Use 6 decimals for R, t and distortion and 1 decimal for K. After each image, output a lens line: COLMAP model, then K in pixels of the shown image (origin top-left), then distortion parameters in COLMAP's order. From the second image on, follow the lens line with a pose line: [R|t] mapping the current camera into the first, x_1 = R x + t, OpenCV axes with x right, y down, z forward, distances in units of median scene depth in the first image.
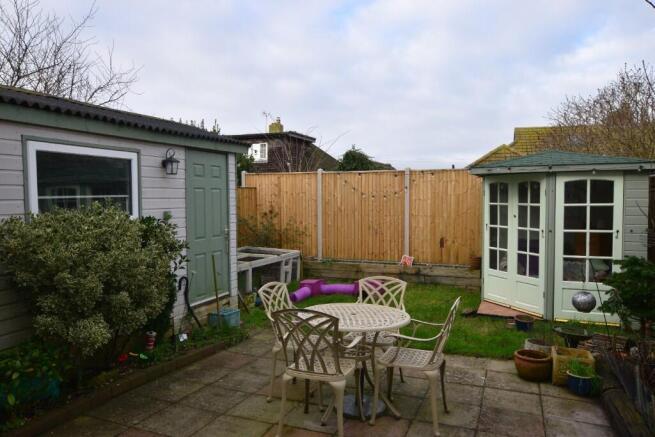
lens RADIAL K [[487.7, 0, 327.5], [0, 487.7, 218.5], [0, 0, 1]] dist [-0.024218, 0.078834]
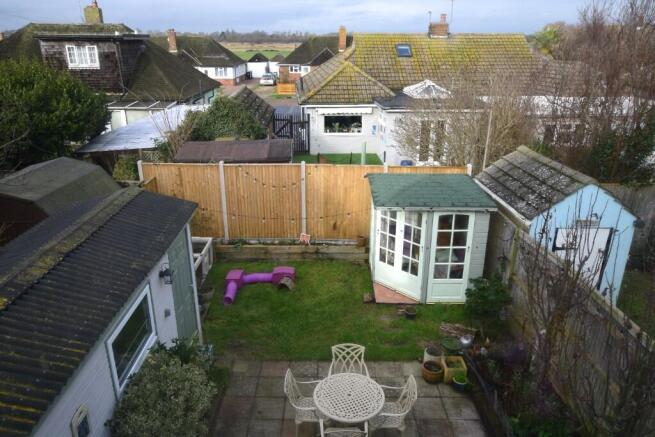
lens RADIAL K [[487.7, 0, 327.5], [0, 487.7, 218.5], [0, 0, 1]] dist [-0.024218, 0.078834]
pose [[0.931136, -0.124956, 0.342596, -0.288913], [0.011452, 0.949018, 0.315013, -0.507605], [-0.364493, -0.289396, 0.885096, -0.121934]]
